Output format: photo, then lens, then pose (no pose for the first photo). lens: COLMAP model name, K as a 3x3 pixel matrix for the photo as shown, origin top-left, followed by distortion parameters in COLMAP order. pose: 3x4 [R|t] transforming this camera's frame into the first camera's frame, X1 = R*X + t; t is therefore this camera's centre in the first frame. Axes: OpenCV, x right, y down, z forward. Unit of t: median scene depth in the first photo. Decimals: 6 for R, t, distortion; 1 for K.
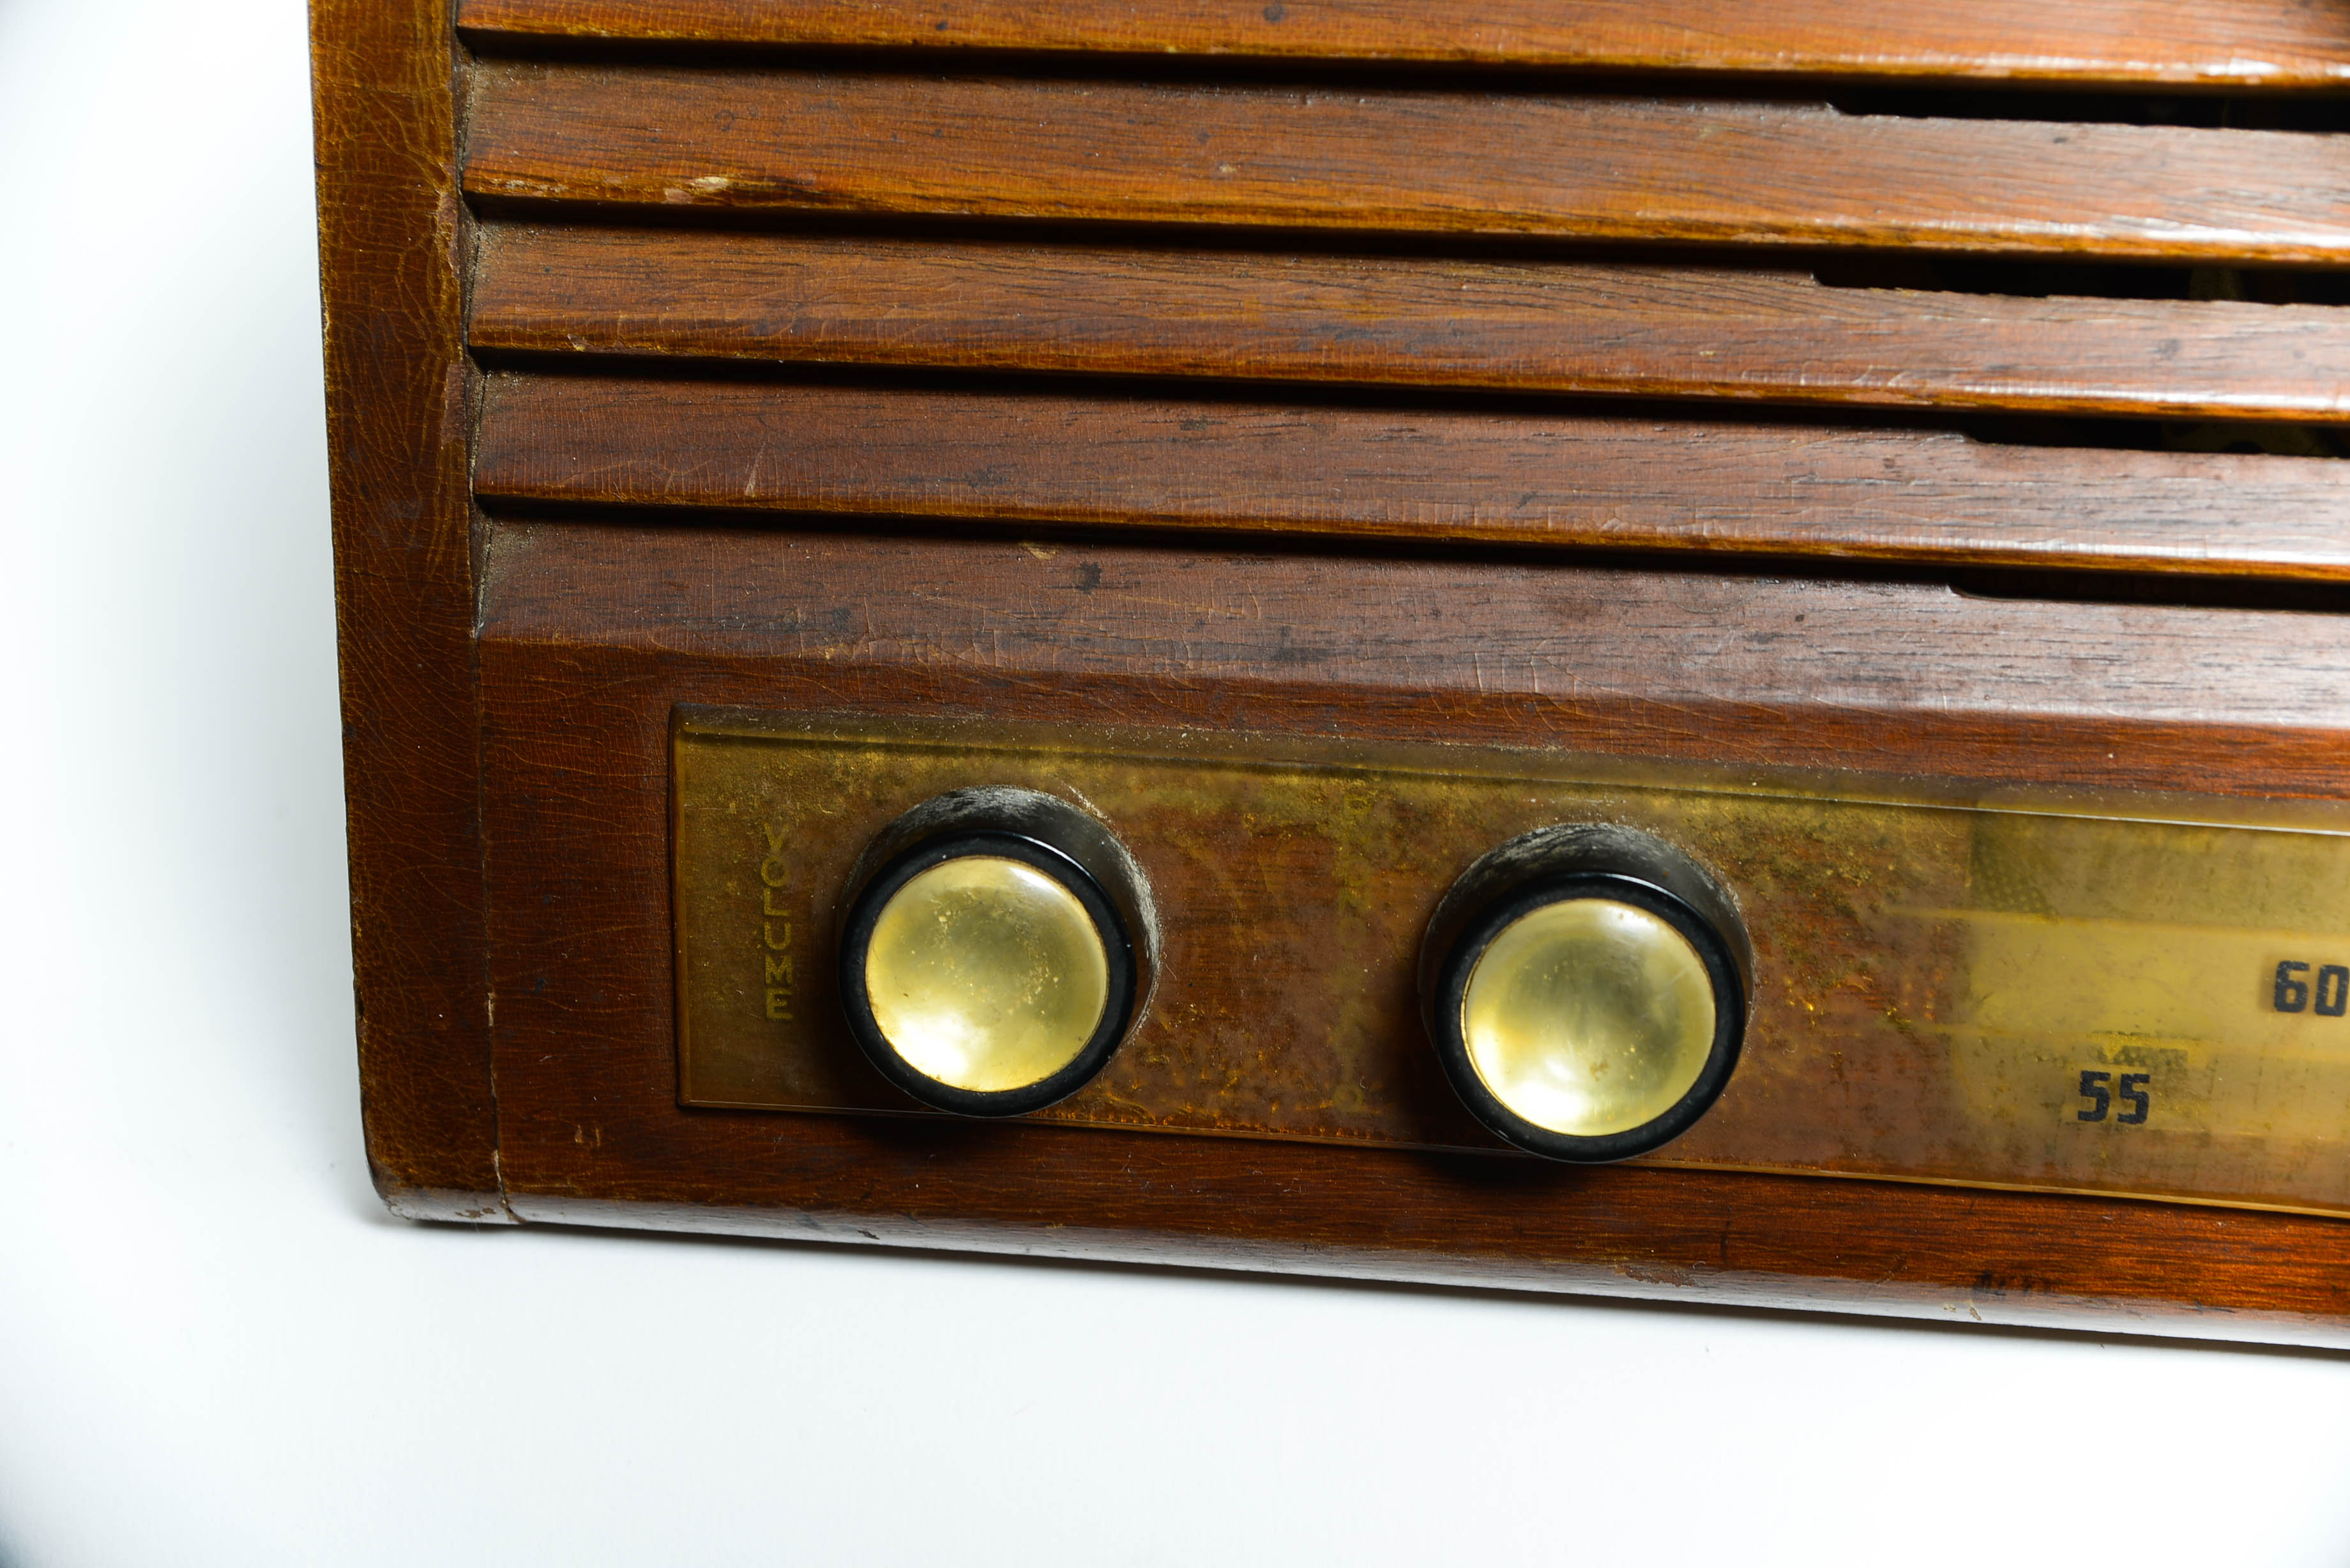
lens RADIAL K [[3489.4, 0, 1168.1], [0, 3489.4, 774.8], [0, 0, 1]] dist [0.024541, 0.038921]
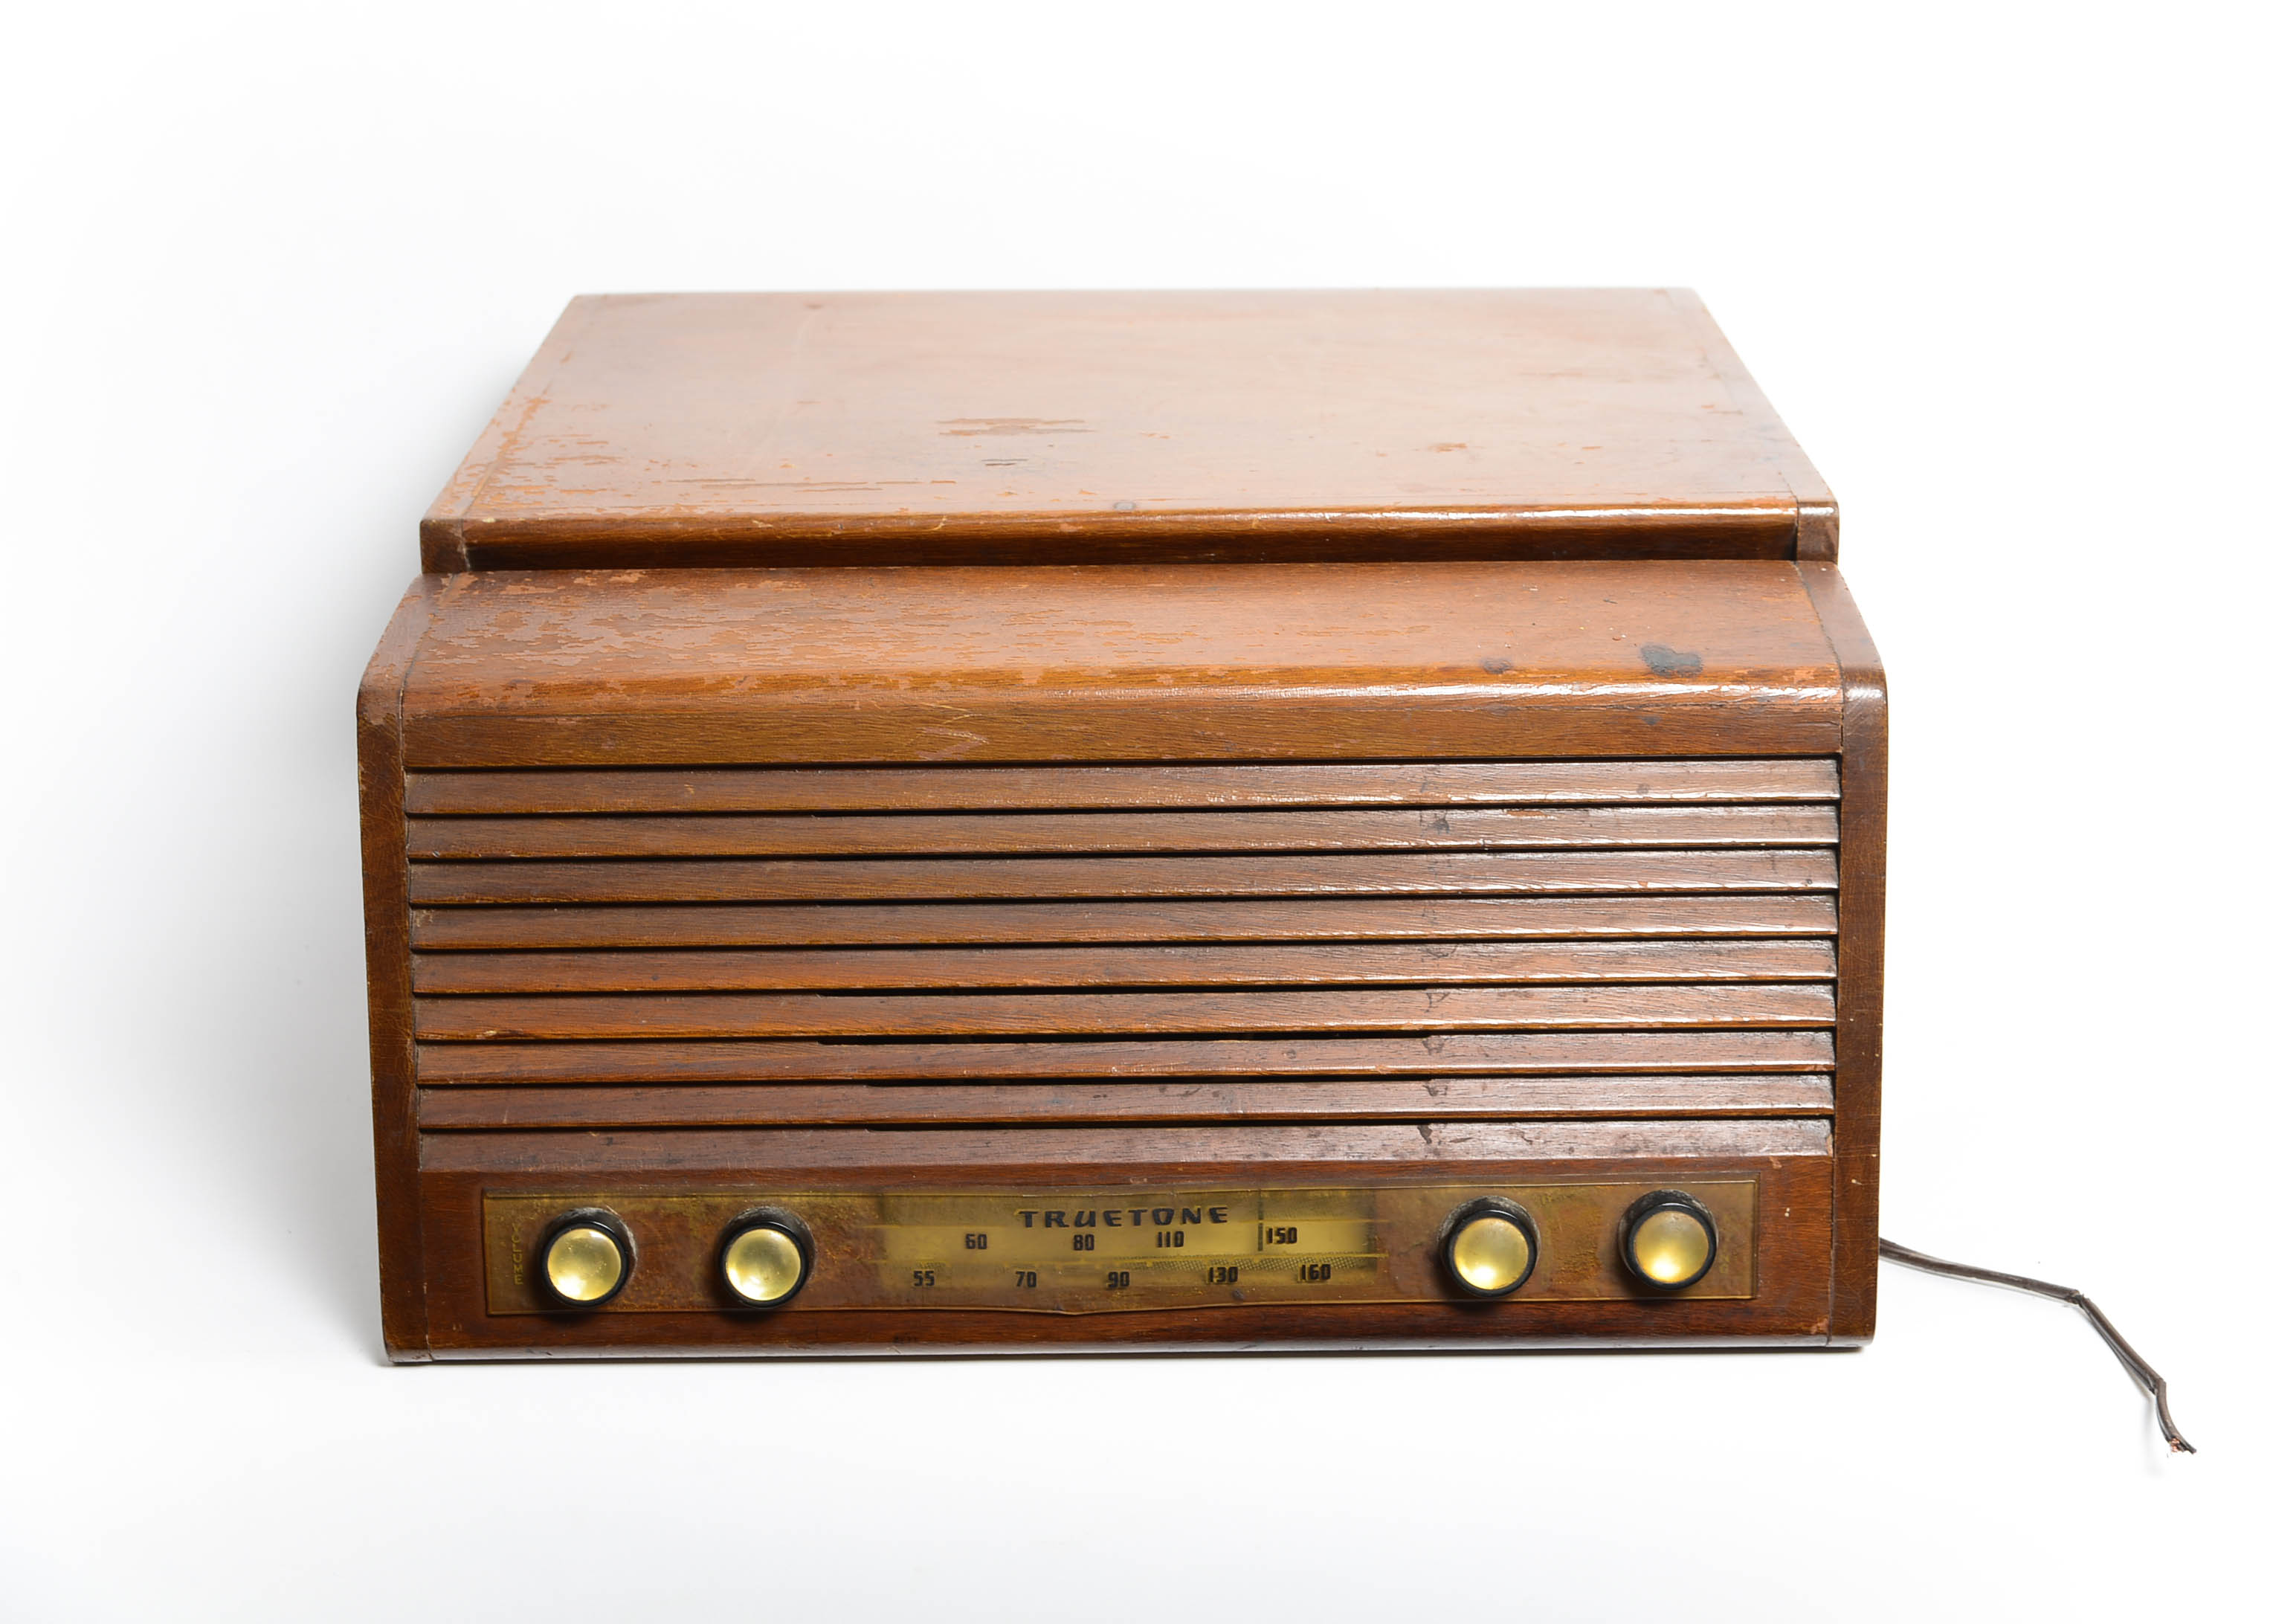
lens RADIAL K [[4049.1, 0, 1136.9], [0, 4049.1, 662.9], [0, 0, 1]] dist [-0.004028, -0.087964]
pose [[0.992461, -0.051593, 0.111171, 0.071056], [0.063993, 0.991756, -0.111021, -0.049024], [-0.104527, 0.117298, 0.987581, -2.920085]]
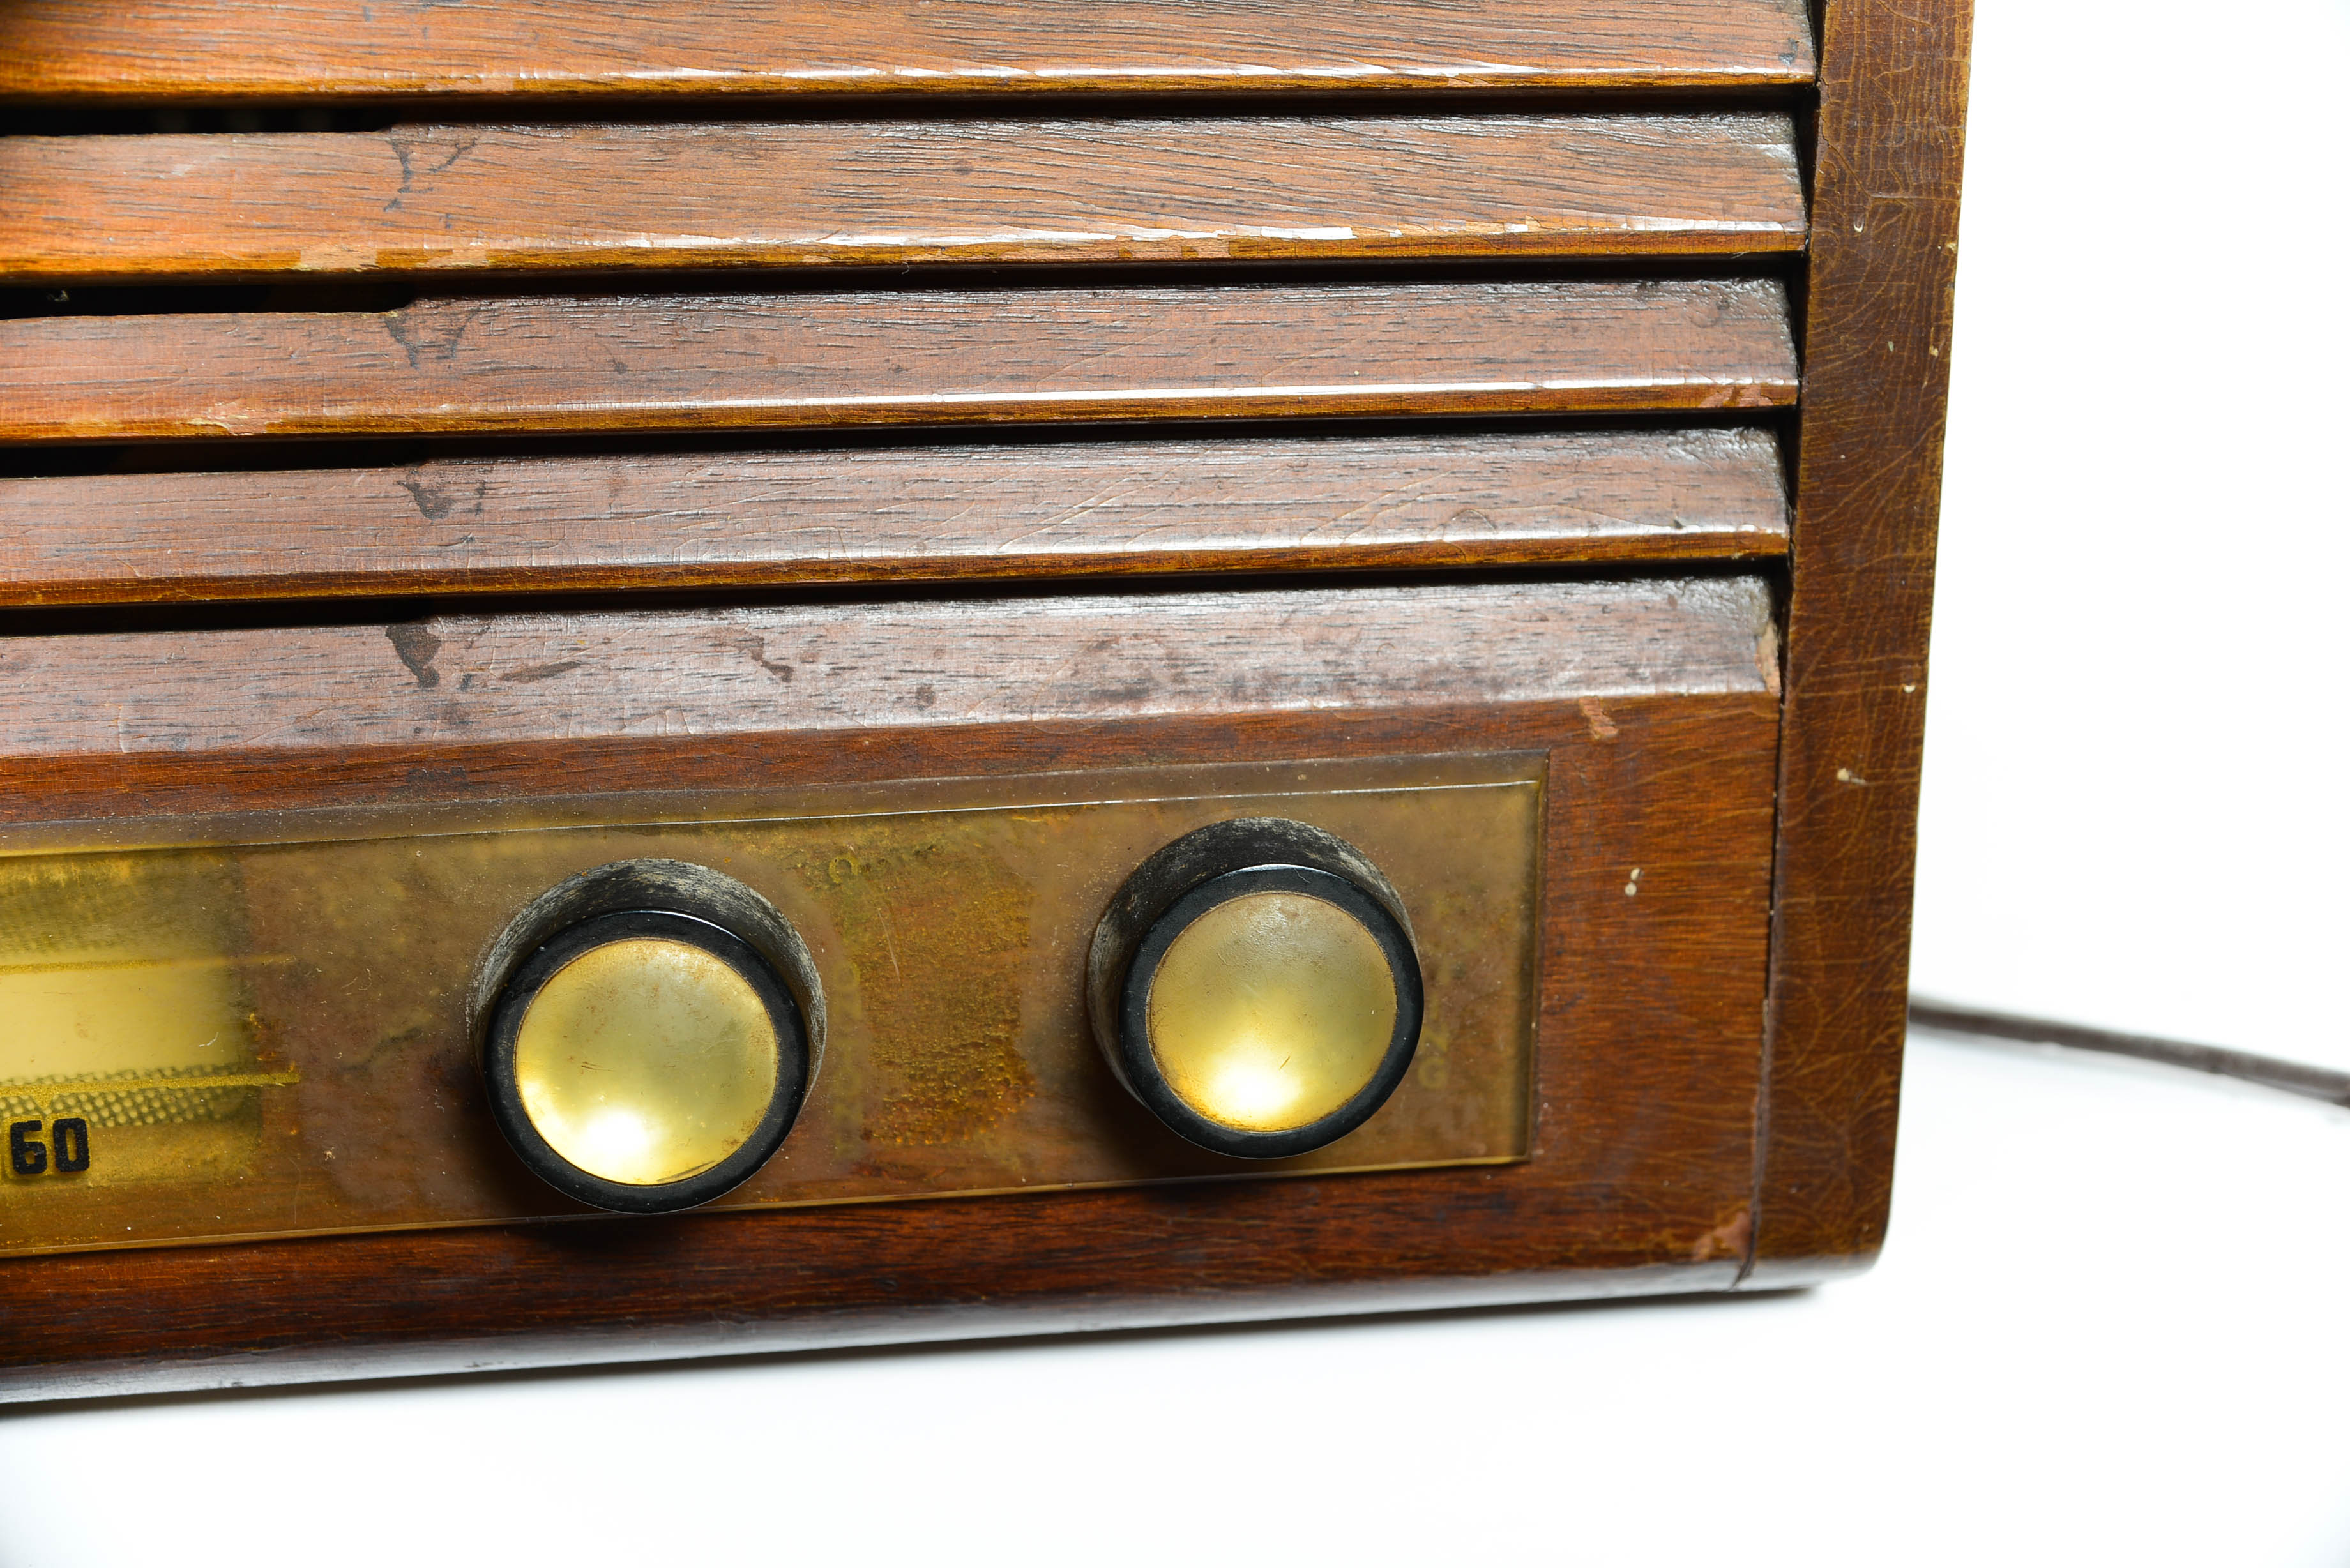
lens RADIAL K [[3489.4, 0, 1168.1], [0, 3489.4, 774.8], [0, 0, 1]] dist [0.024541, 0.038921]
pose [[0.958548, -0.091153, 0.269956, 0.689217], [0.094593, 0.995516, 0.000266, 0.037797], [-0.268770, 0.025281, 0.962872, -0.043426]]
